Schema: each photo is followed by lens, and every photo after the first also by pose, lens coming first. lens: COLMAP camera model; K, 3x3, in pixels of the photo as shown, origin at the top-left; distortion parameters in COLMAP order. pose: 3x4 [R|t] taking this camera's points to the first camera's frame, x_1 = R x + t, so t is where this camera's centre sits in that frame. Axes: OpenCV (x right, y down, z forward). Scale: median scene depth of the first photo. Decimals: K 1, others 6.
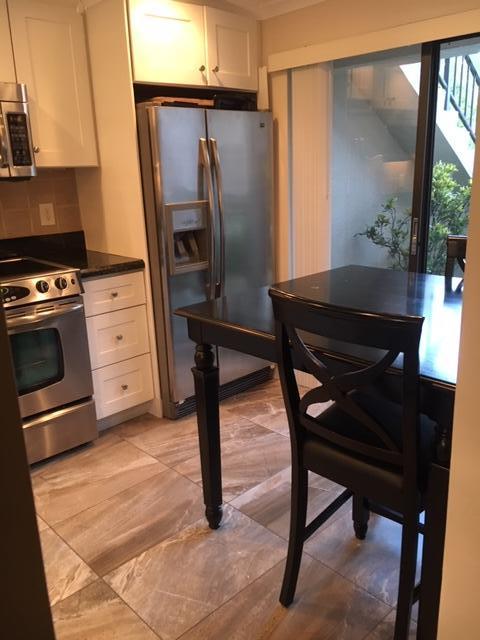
lens RADIAL K [[534.9, 0, 238.0], [0, 534.9, 323.3], [0, 0, 1]] dist [0.052103, -0.075773]
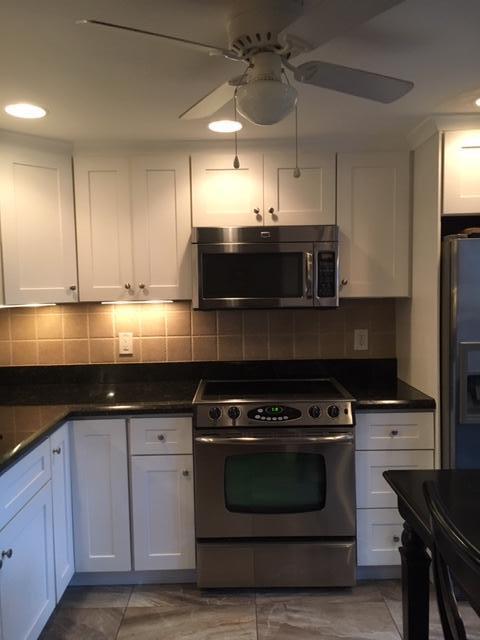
lens RADIAL K [[534.9, 0, 239.4], [0, 534.9, 318.2], [0, 0, 1]] dist [0.052103, -0.075773]
pose [[0.722231, 0.058896, -0.689140, 0.207504], [-0.199574, 0.971734, -0.126110, -0.075933], [0.662233, 0.228615, 0.713570, 0.119209]]
